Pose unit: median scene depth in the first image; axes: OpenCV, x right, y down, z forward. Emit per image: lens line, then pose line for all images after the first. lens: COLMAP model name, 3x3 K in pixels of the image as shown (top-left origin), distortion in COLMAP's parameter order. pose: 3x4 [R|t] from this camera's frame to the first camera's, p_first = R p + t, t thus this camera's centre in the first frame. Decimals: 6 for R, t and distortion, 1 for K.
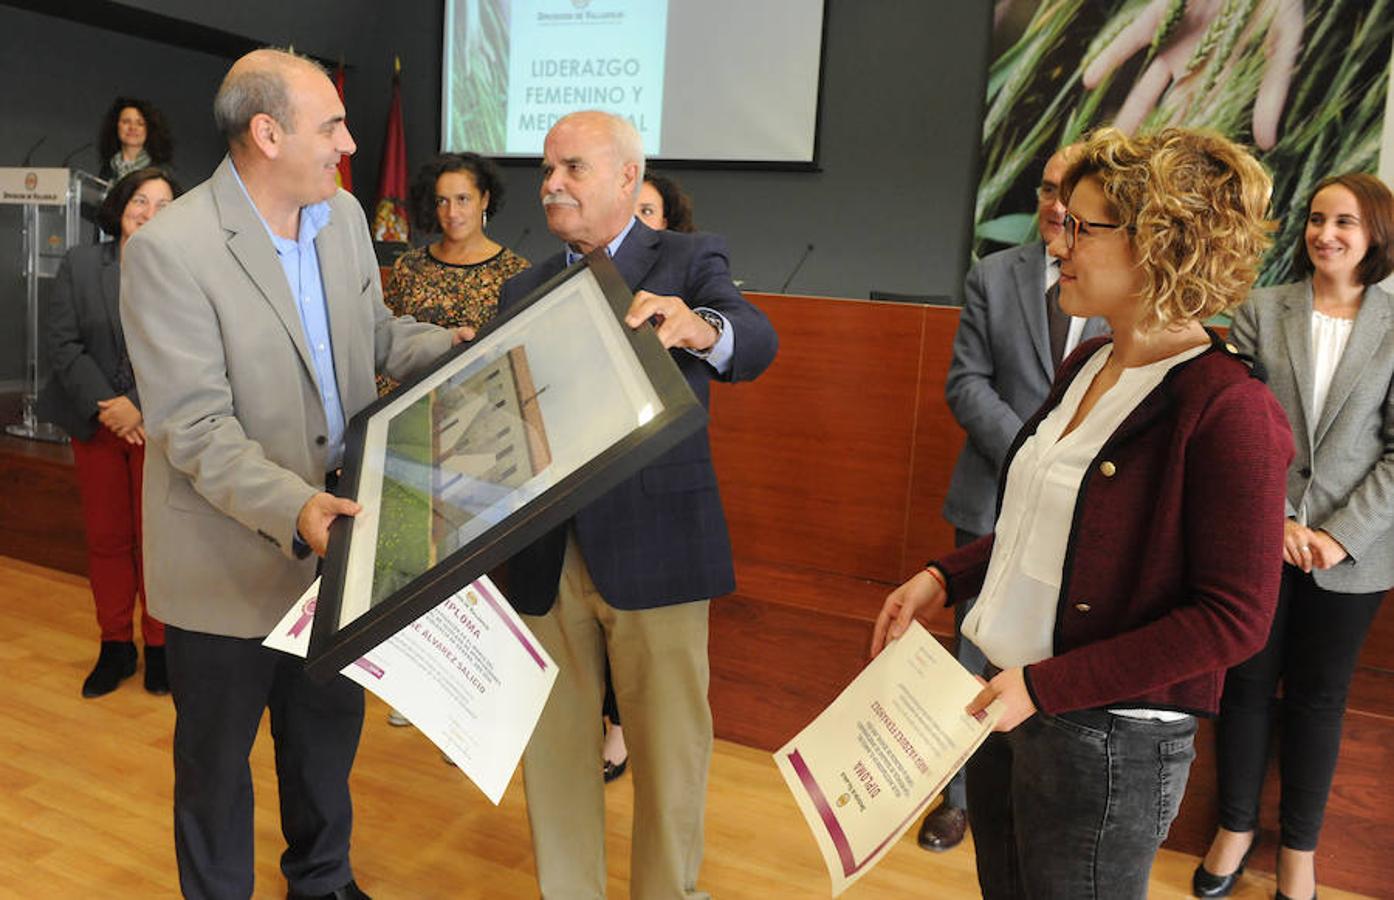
lens RADIAL K [[1117.5, 0, 651.7], [0, 1117.5, 413.0], [0, 0, 1]] dist [-0.035217, -0.008611]
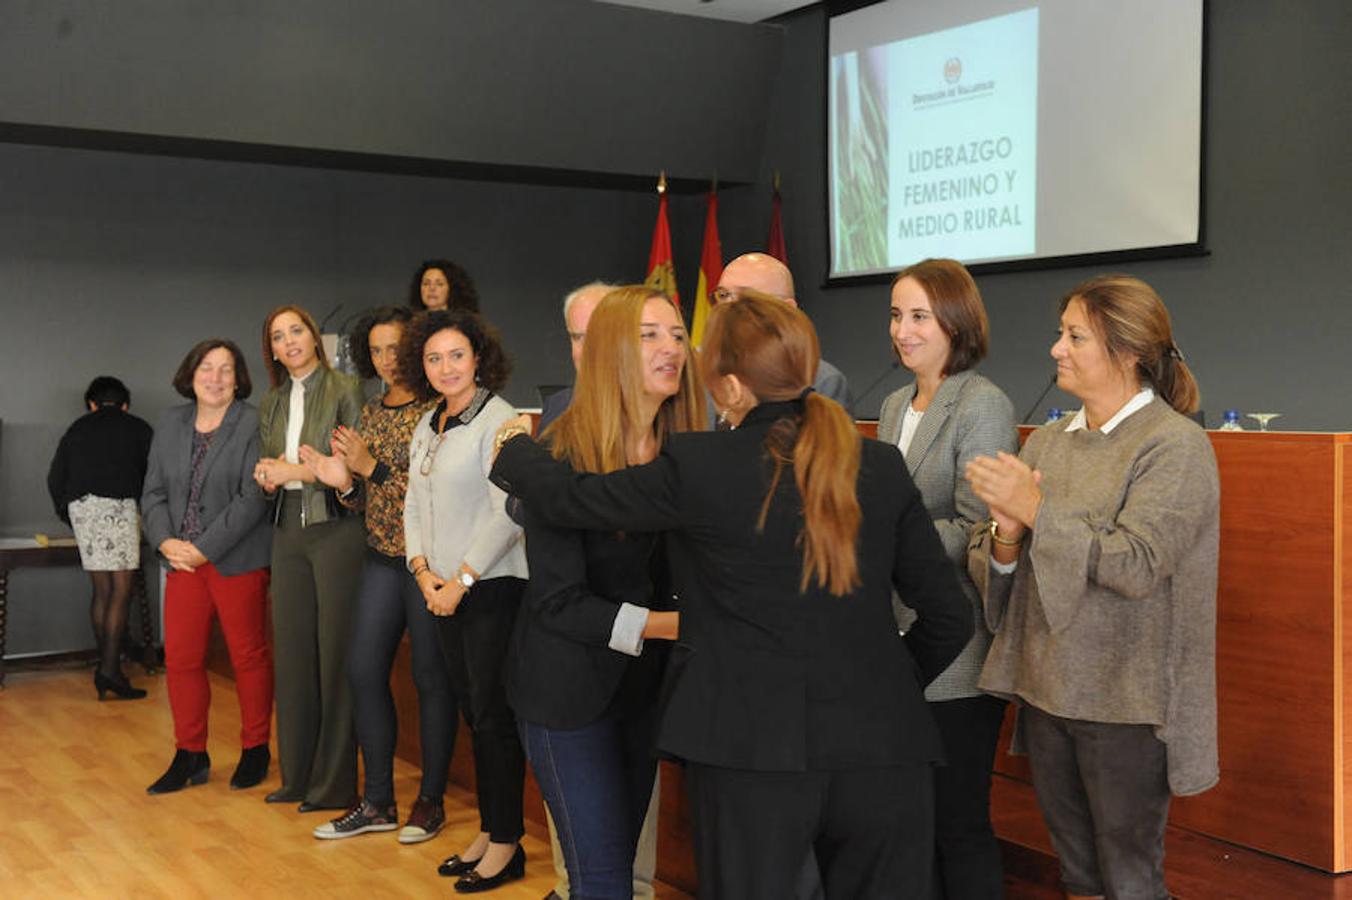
lens RADIAL K [[1662.0, 0, 689.2], [0, 1662.0, 449.6], [0, 0, 1]] dist [0.120438, 0.010731]
pose [[0.849555, -0.039821, -0.525994, 0.398067], [-0.019258, 0.994141, -0.106366, 0.034271], [0.527148, 0.100493, 0.843811, -0.102621]]
